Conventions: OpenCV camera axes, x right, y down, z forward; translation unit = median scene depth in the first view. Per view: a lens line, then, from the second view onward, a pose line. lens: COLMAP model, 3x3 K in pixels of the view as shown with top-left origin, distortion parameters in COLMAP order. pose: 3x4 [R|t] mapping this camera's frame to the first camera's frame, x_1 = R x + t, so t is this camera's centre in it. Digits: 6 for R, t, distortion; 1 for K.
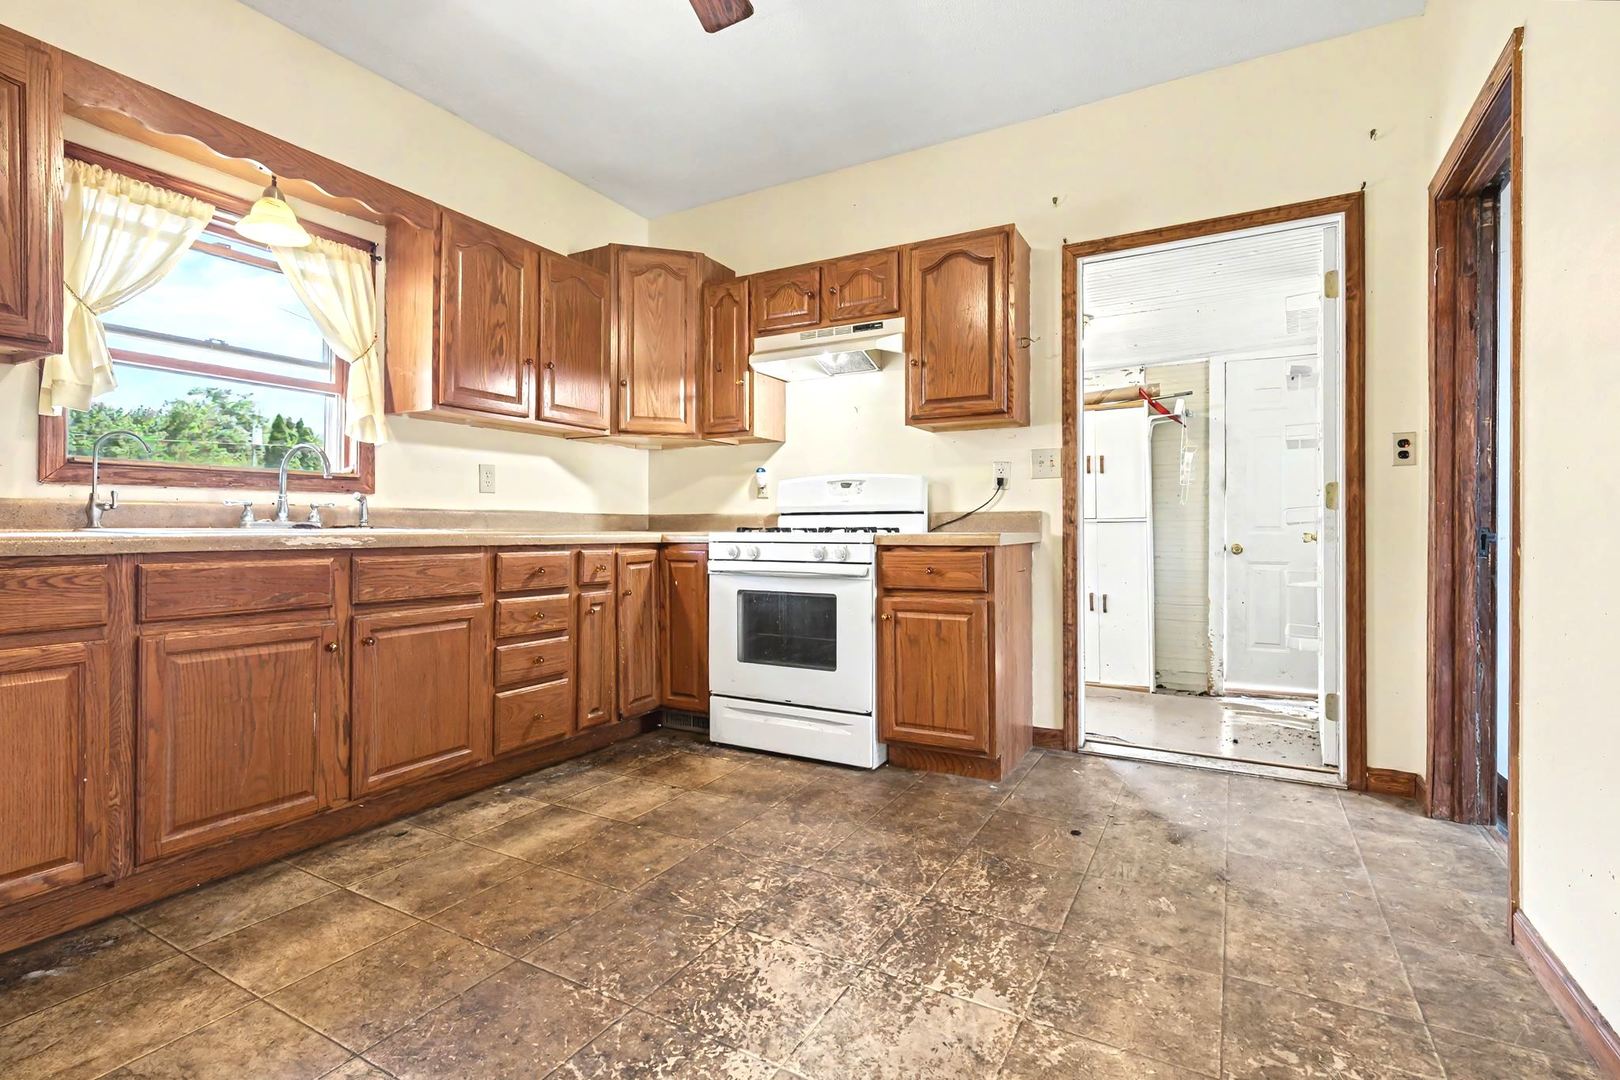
lens RADIAL K [[747.5, 0, 810.4], [0, 747.5, 529.5], [0, 0, 1]] dist [-0.005528, 0.004231]
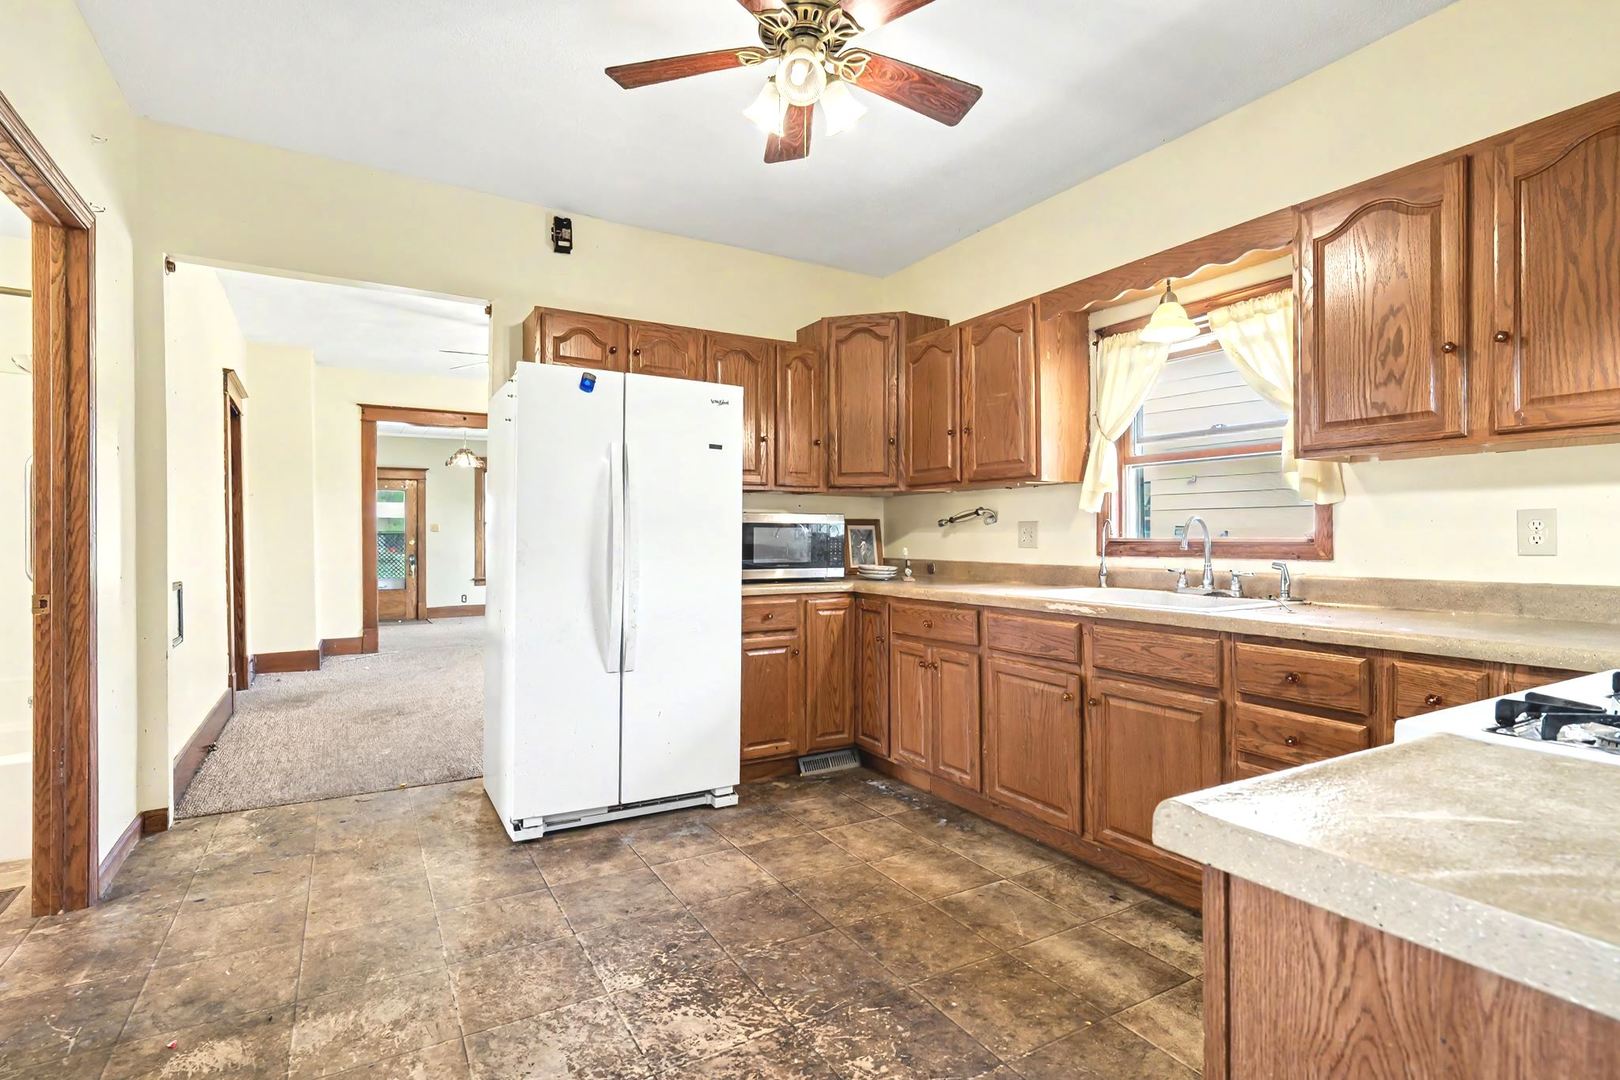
lens RADIAL K [[798.9, 0, 819.7], [0, 798.9, 539.3], [0, 0, 1]] dist [0.003887, 0.000348]
pose [[-0.499404, 0.000028, -0.866369, 0.660905], [-0.003990, 0.999989, 0.002333, -0.095667], [0.866360, 0.004622, -0.499399, 1.284504]]
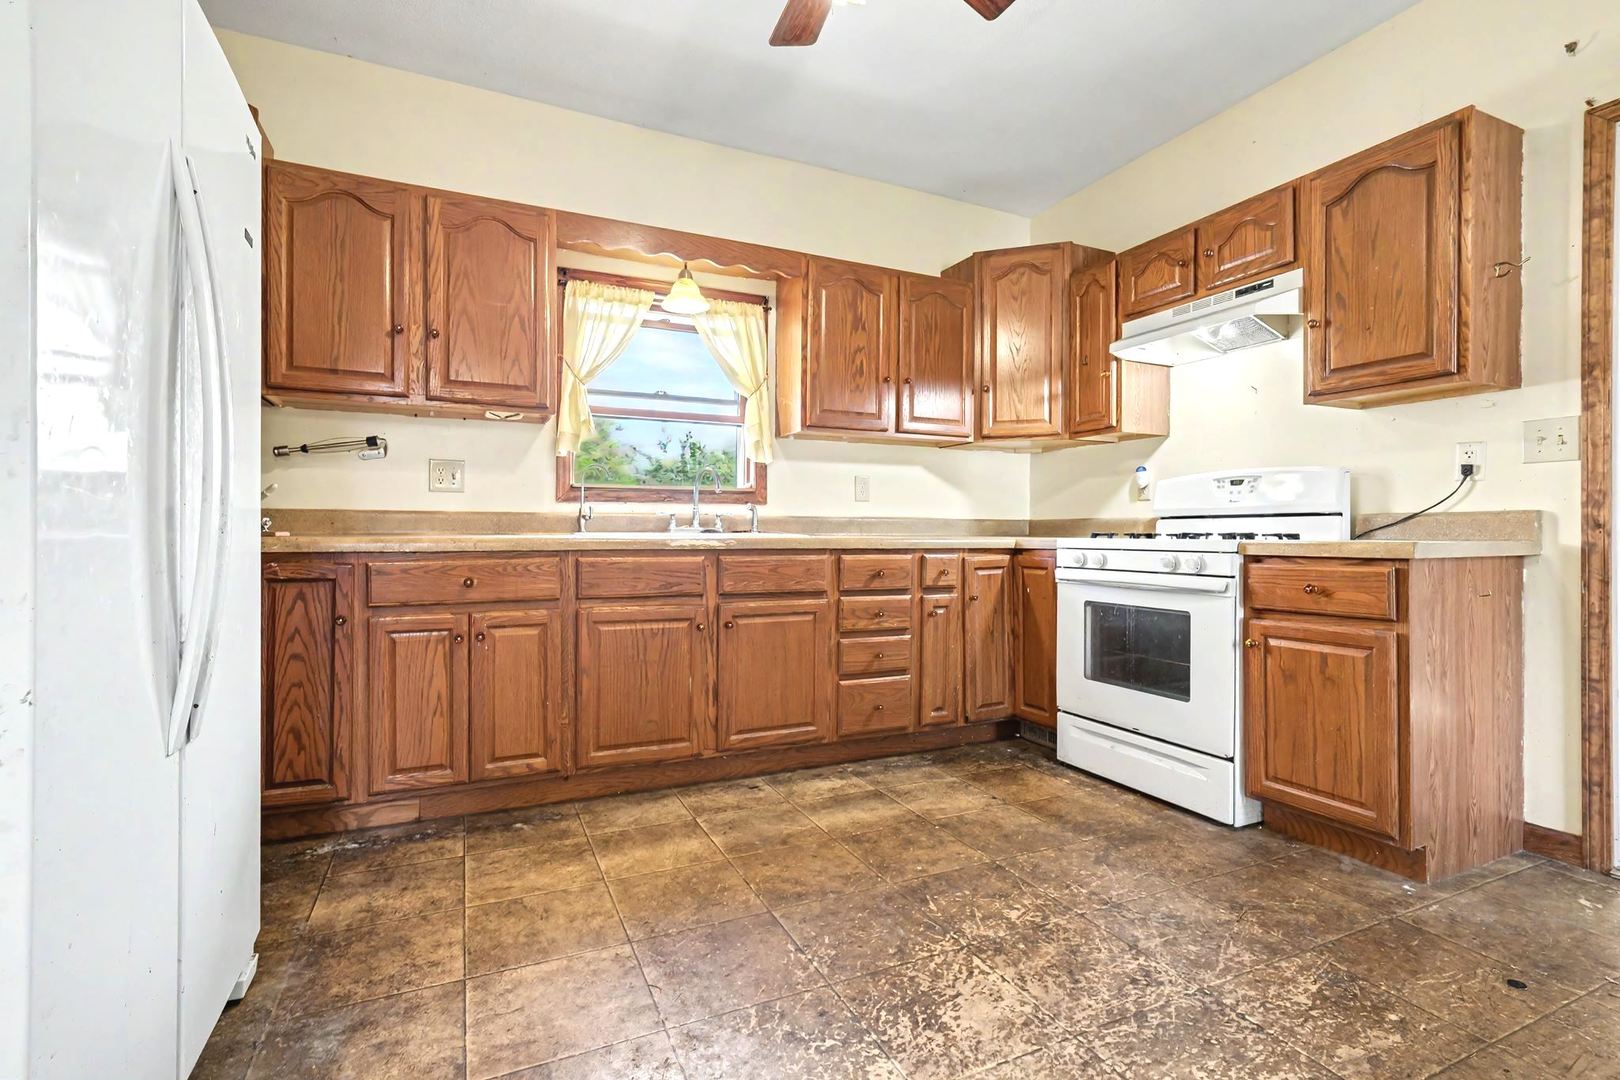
lens RADIAL K [[747.5, 0, 818.0], [0, 747.5, 536.6], [0, 0, 1]] dist [-0.005528, 0.004231]
pose [[0.815201, 0.005115, -0.579156, 0.248006], [-0.003677, 0.999987, 0.003657, -0.000595], [0.579167, -0.000851, 0.815209, 0.085308]]
